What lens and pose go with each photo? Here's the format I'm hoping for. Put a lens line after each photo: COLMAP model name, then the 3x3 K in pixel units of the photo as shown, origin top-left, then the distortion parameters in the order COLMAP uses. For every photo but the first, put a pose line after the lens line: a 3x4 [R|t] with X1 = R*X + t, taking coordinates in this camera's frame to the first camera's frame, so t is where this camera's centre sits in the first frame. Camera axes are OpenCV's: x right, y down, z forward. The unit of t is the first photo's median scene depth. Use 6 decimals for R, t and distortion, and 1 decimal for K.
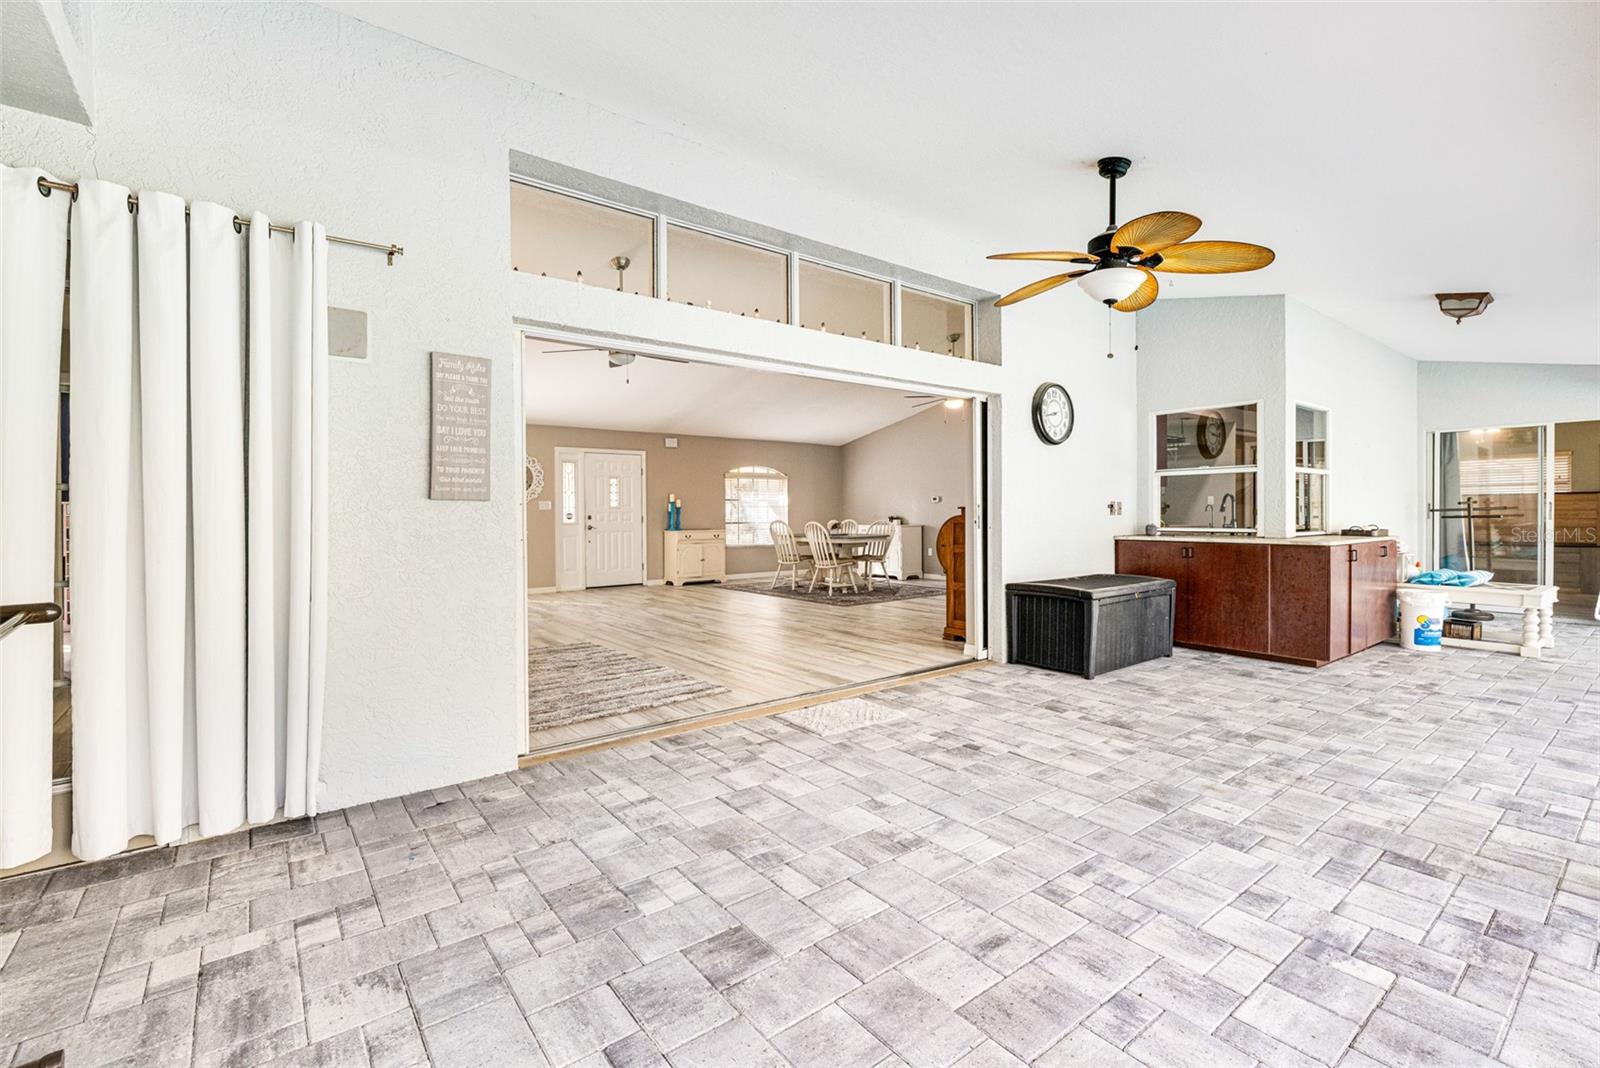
lens RADIAL K [[704.6, 0, 797.5], [0, 704.6, 513.8], [0, 0, 1]] dist [0.006929, -0.000346]
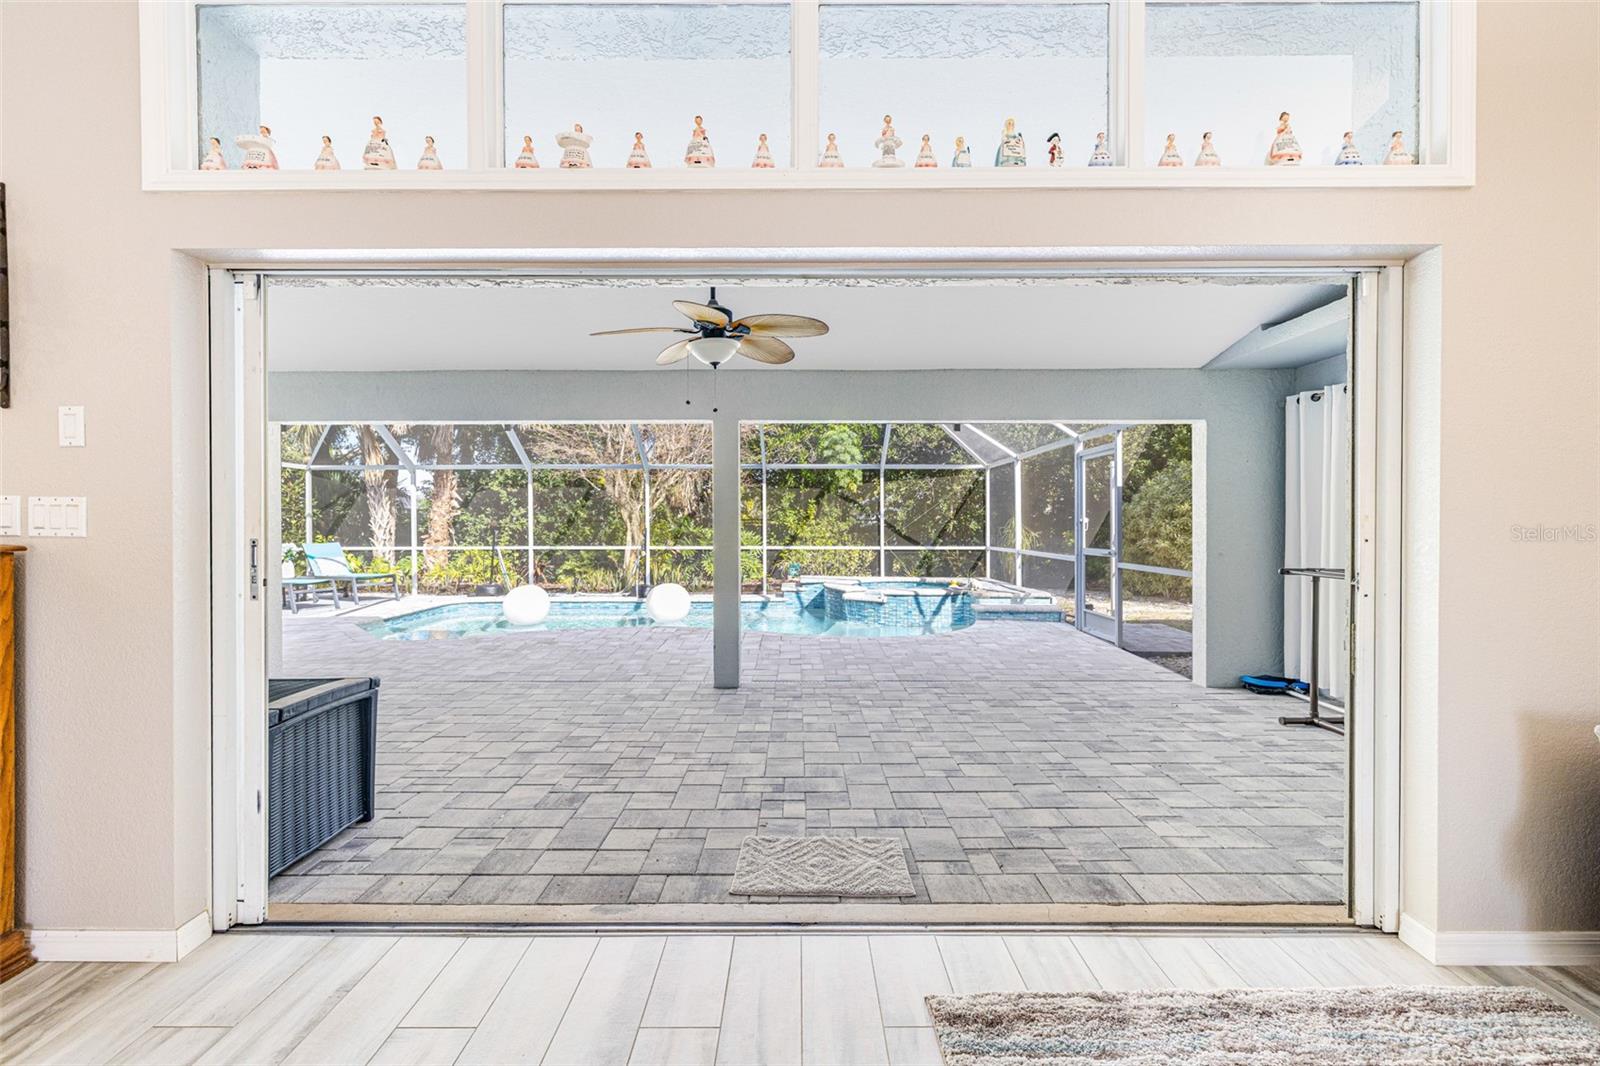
lens RADIAL K [[722.9, 0, 802.1], [0, 722.9, 534.3], [0, 0, 1]] dist [0.000921, -0.001507]
pose [[-0.793619, -0.001310, 0.608413, -0.355999], [0.007431, 0.999902, 0.011847, -0.025346], [-0.608369, 0.013923, -0.793532, 1.665474]]
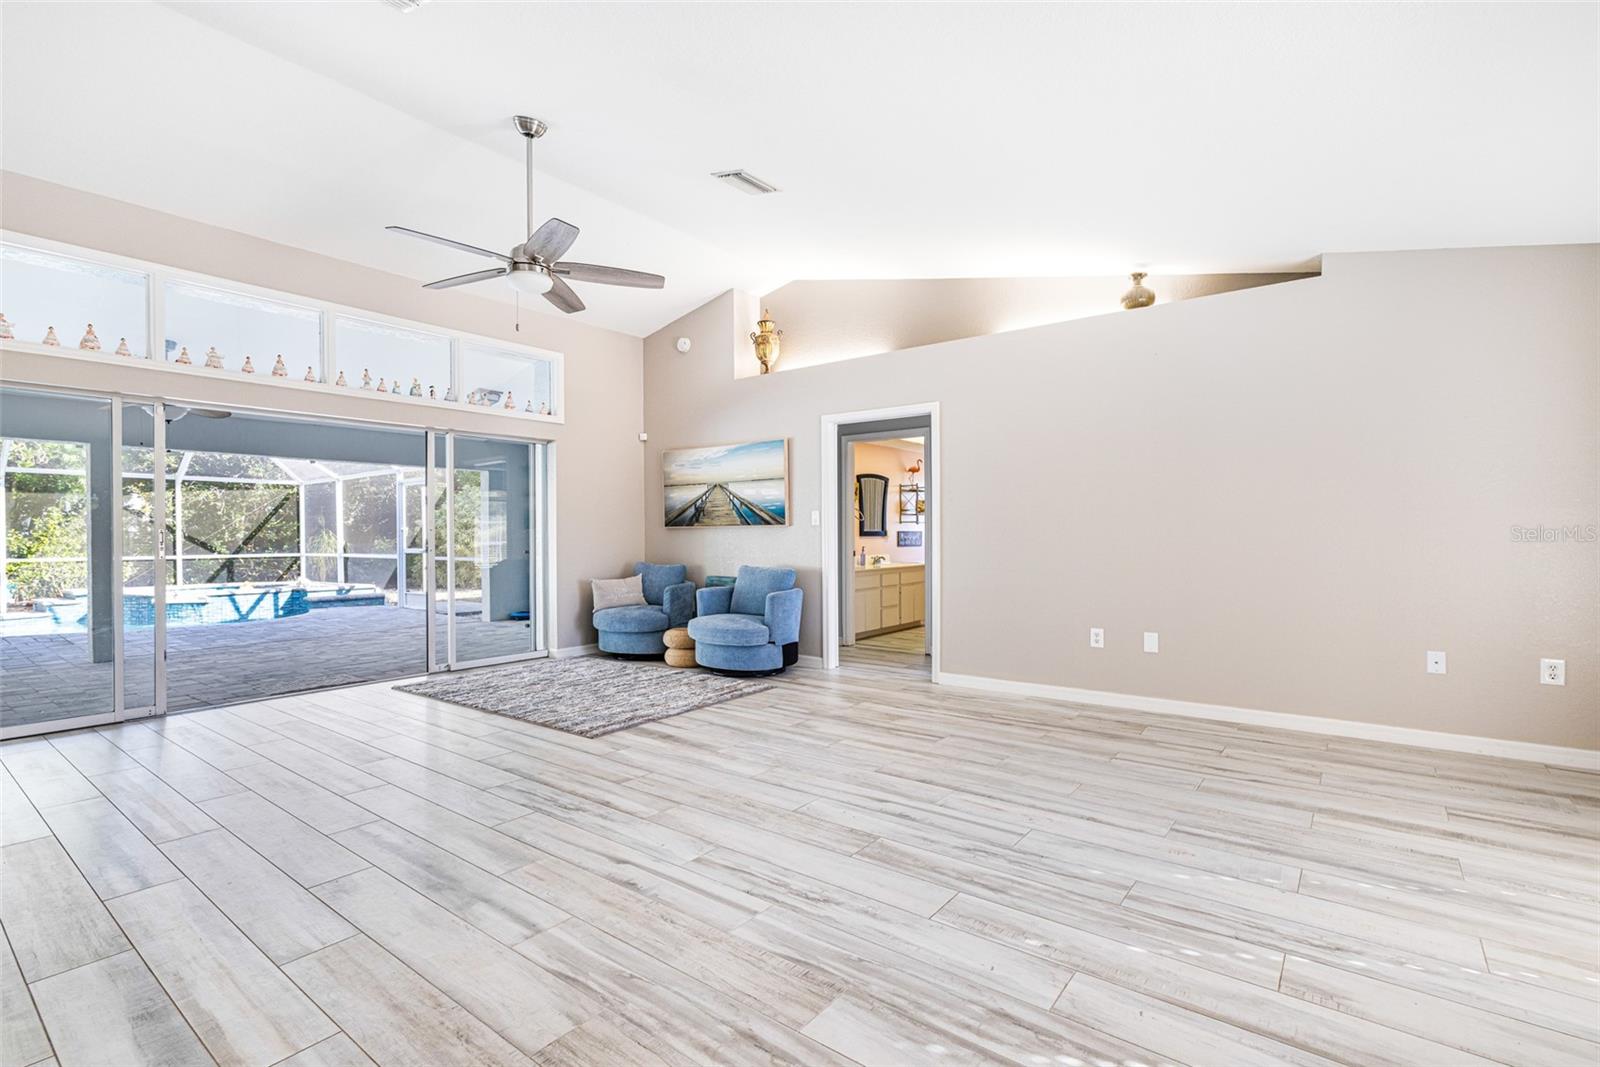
lens RADIAL K [[722.9, 0, 824.4], [0, 722.9, 538.4], [0, 0, 1]] dist [0.000921, -0.001507]
pose [[-0.959275, 0.010490, -0.282278, -0.538976], [0.009517, 0.999943, 0.004820, 0.010947], [0.282312, 0.001938, -0.959321, 2.847292]]
